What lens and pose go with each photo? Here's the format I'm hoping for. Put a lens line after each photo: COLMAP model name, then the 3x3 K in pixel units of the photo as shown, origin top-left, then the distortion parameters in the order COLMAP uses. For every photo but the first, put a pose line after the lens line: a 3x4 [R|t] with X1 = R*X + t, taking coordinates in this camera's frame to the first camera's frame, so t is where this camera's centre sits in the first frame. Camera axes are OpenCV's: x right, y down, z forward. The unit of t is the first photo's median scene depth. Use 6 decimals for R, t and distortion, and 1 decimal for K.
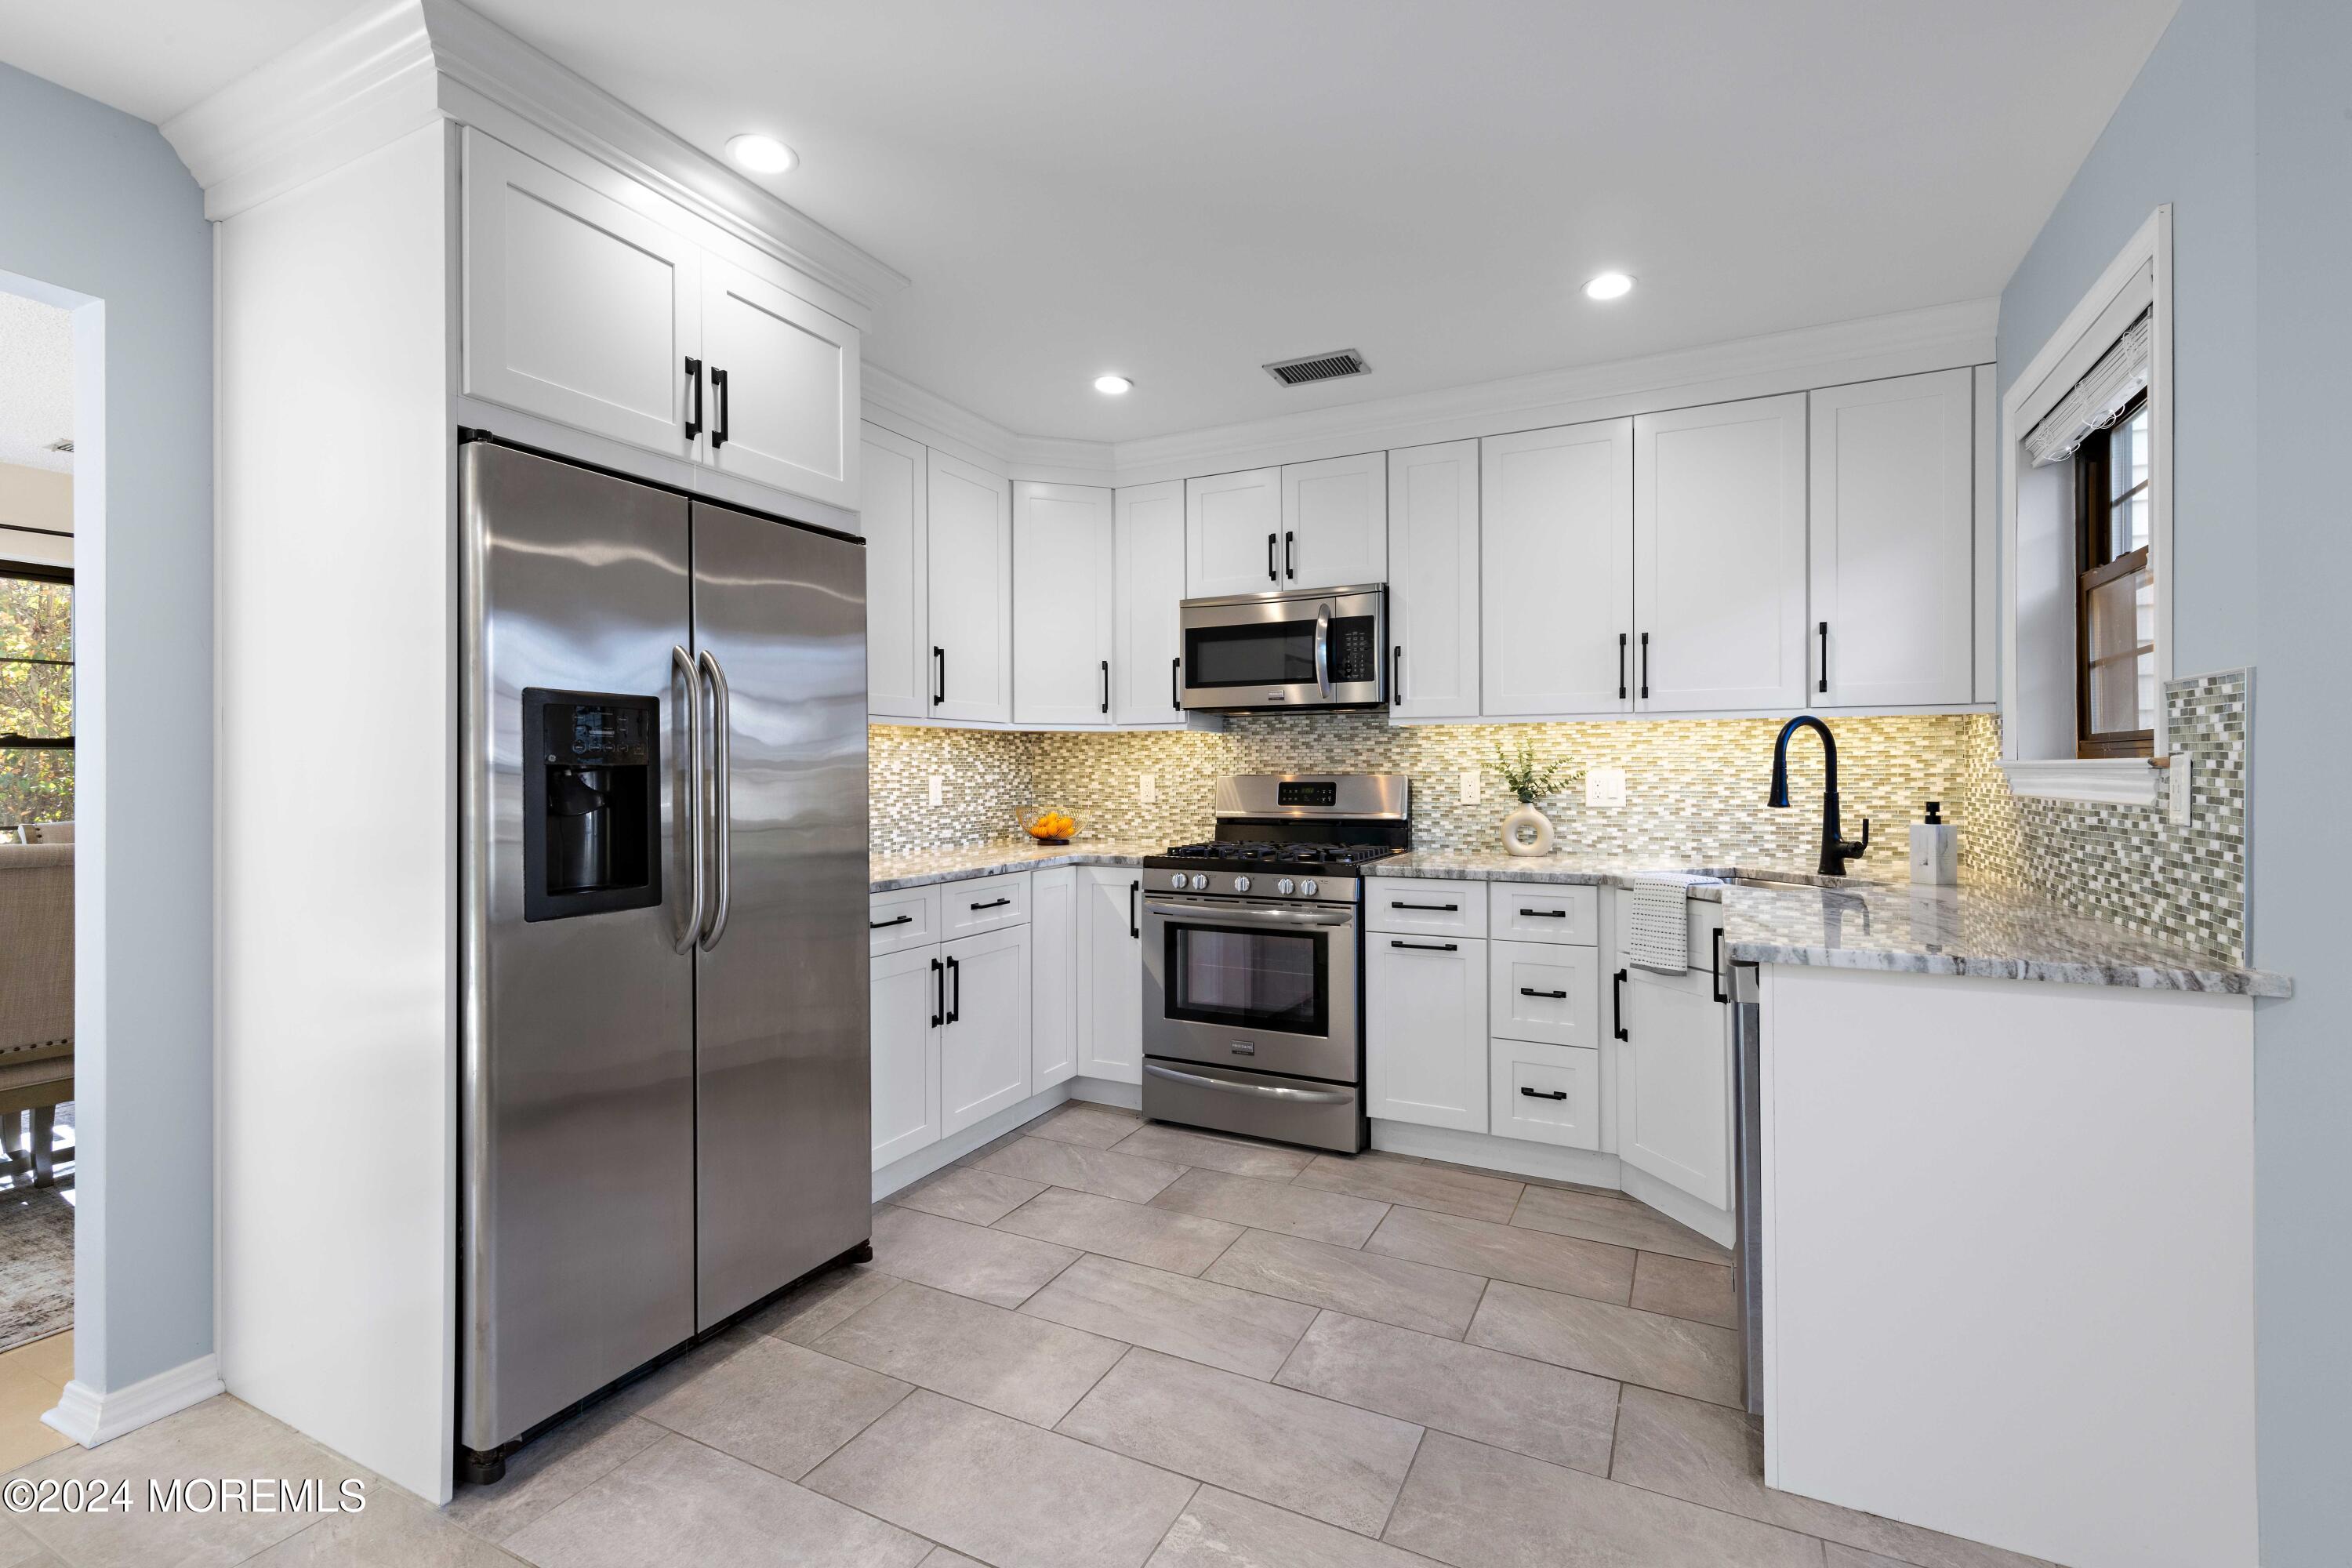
lens RADIAL K [[1039.5, 0, 1188.3], [0, 1039.5, 767.6], [0, 0, 1]] dist [0.007136, 0.000197]
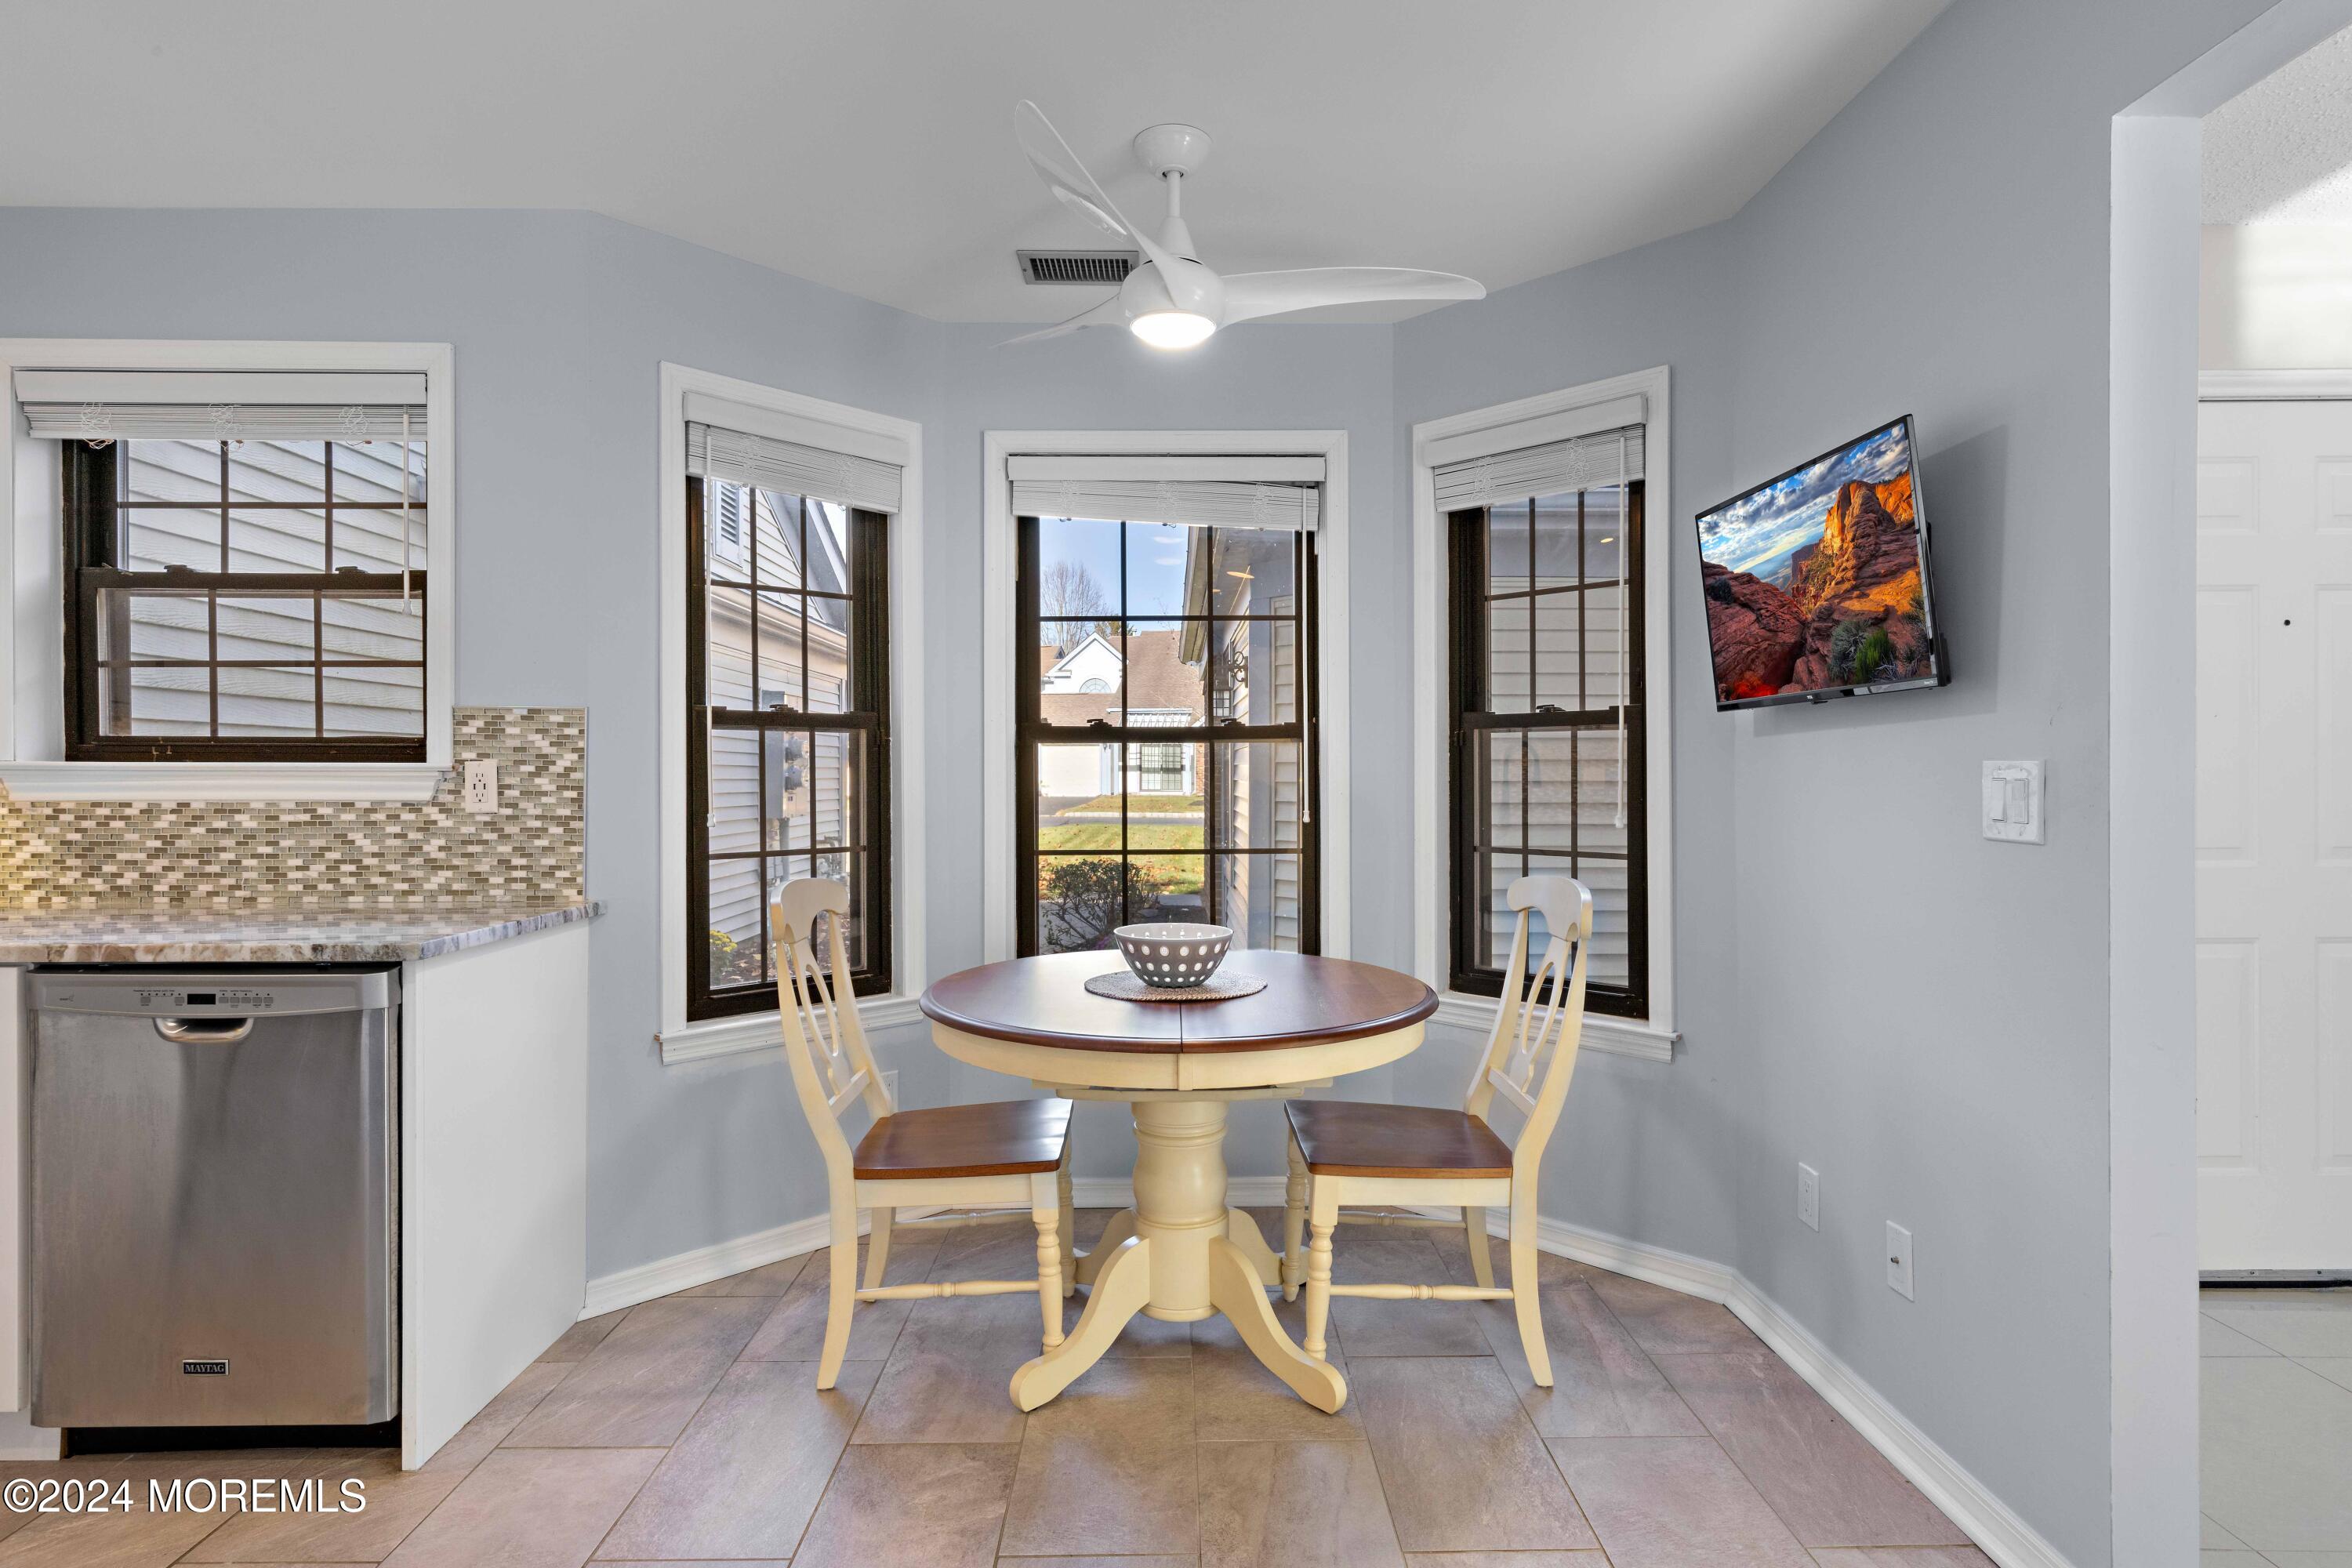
lens RADIAL K [[1206.0, 0, 1171.9], [0, 1206.0, 779.8], [0, 0, 1]] dist [0.010285, -0.002226]
pose [[-0.451850, 0.001011, 0.892093, -0.522579], [-0.001262, 0.999998, -0.001773, 0.008117], [-0.892093, -0.001926, -0.451848, 0.546683]]
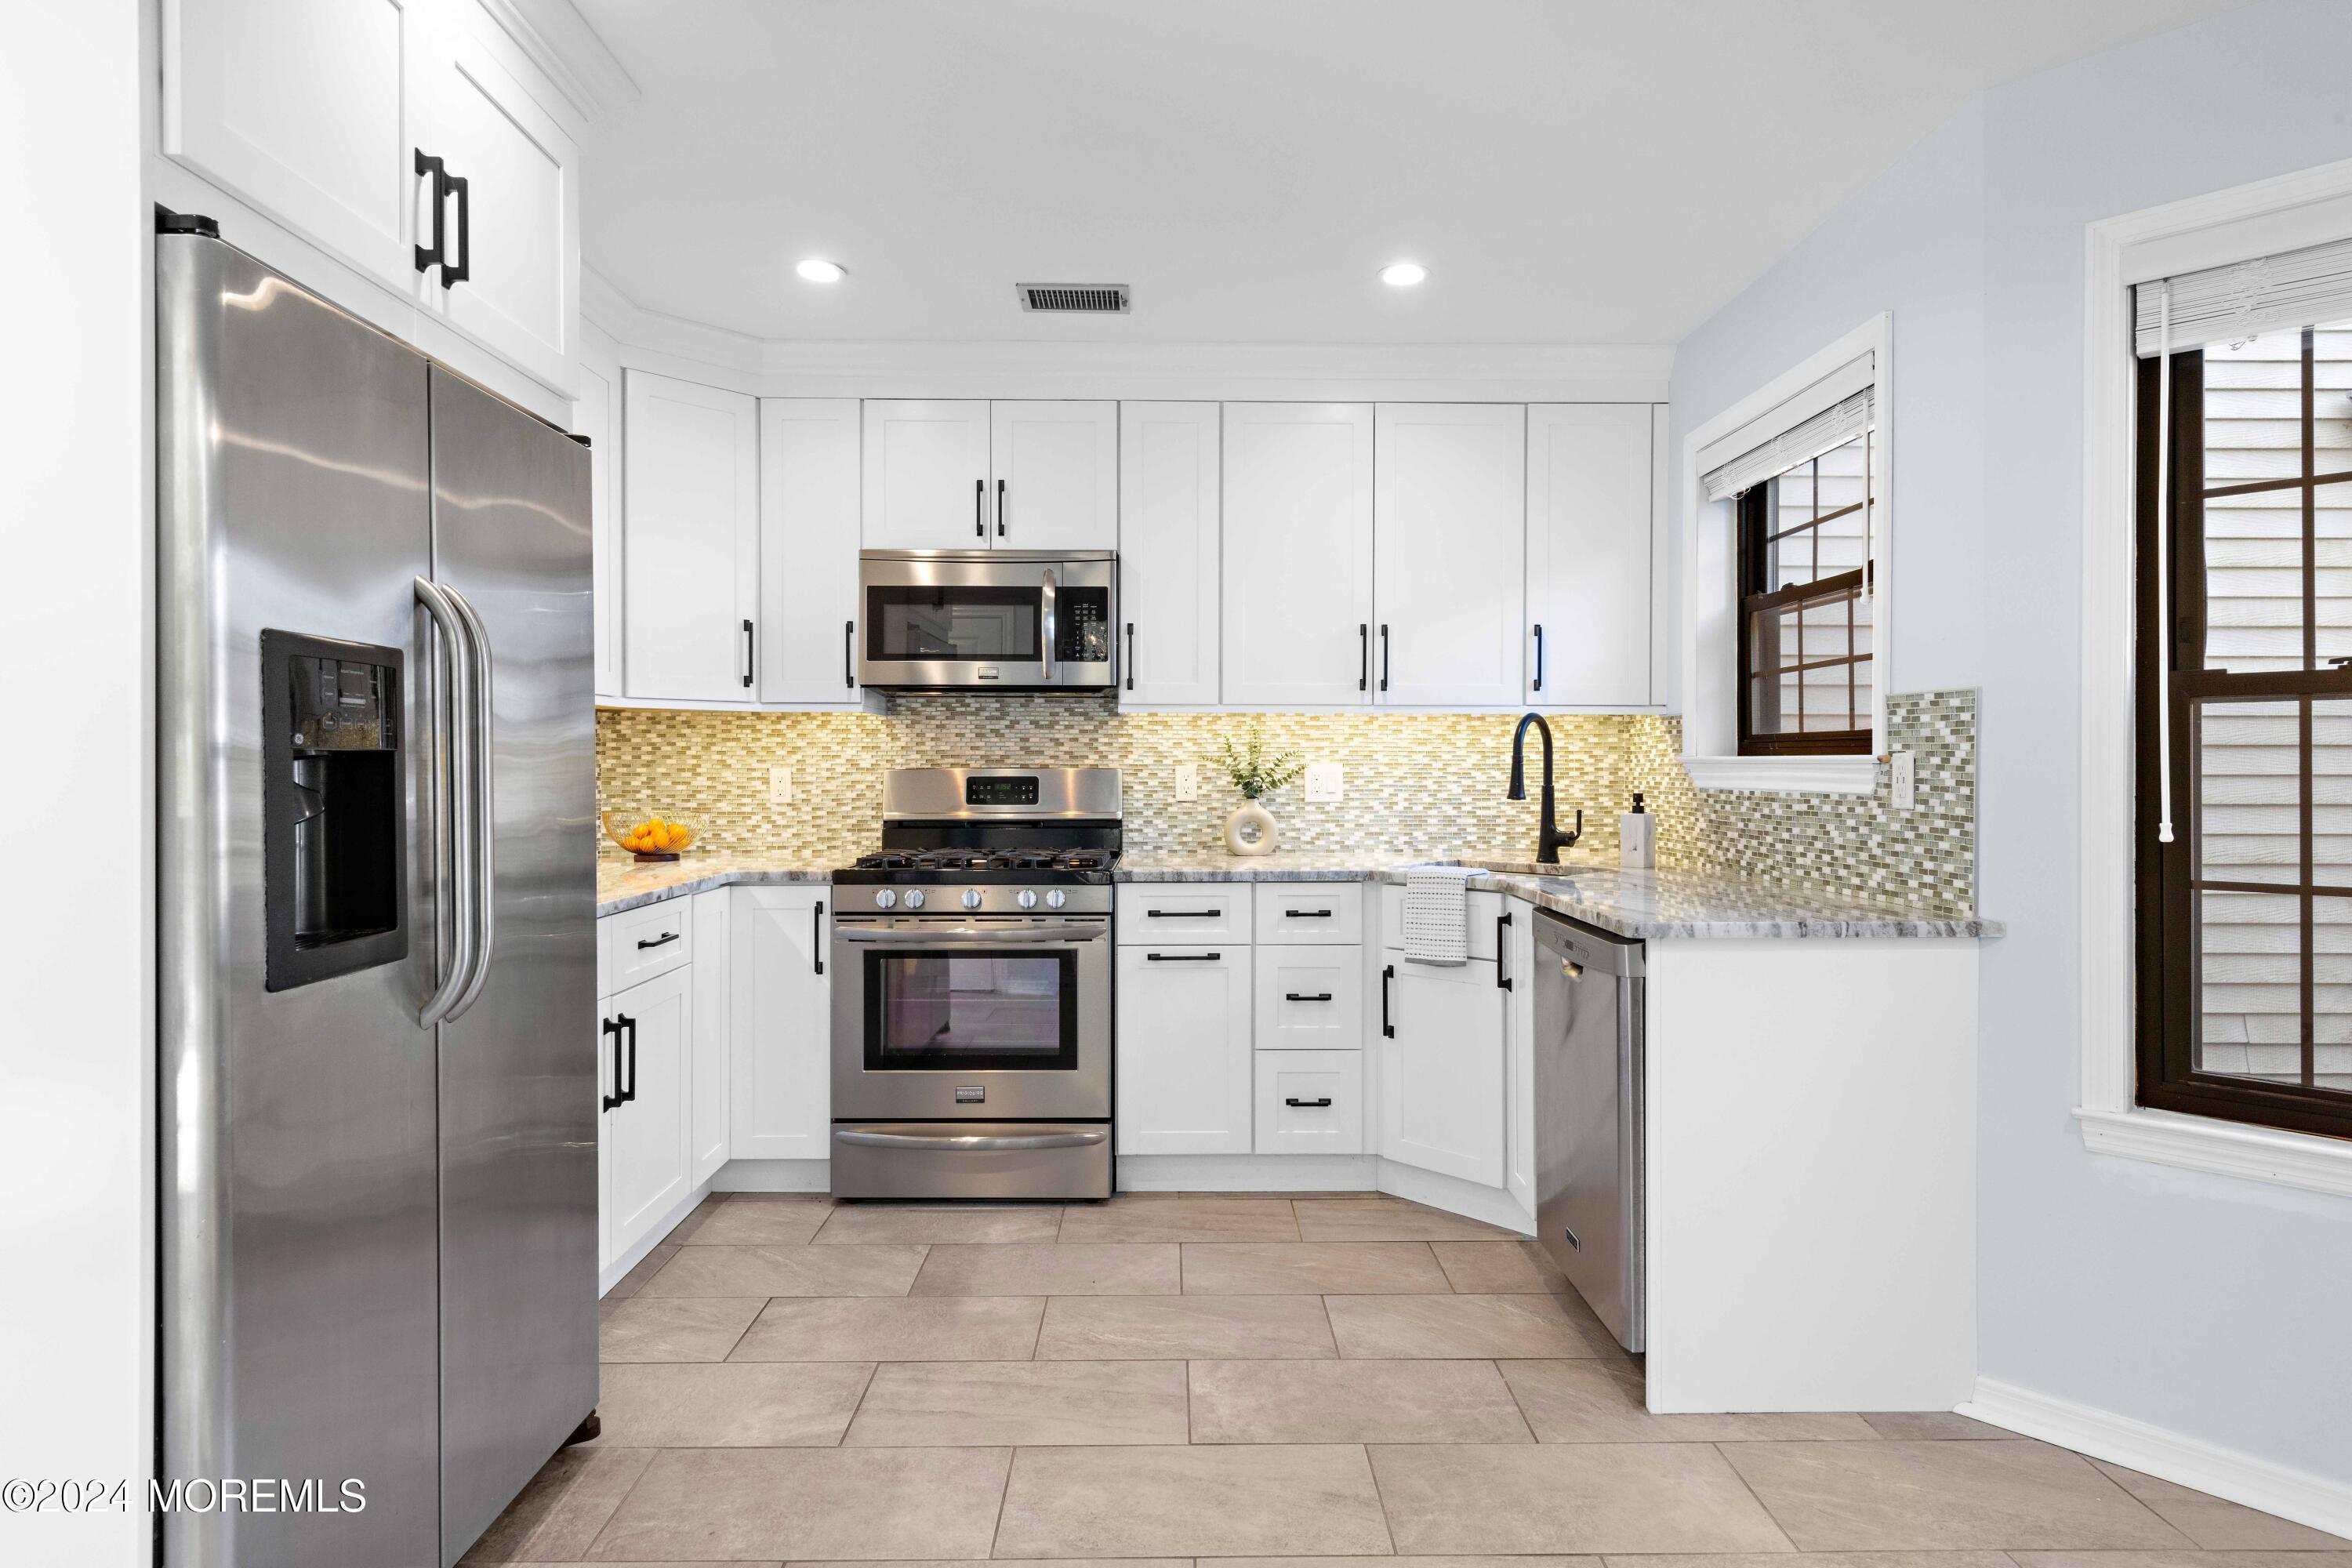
lens RADIAL K [[1256.7, 0, 1187.1], [0, 1256.7, 767.1], [0, 0, 1]] dist [0.005116, -0.000516]
pose [[0.888825, 0.002393, 0.458241, -0.307021], [-0.004841, 0.999980, 0.004168, 0.001522], [-0.458222, -0.005923, 0.888818, 0.029756]]
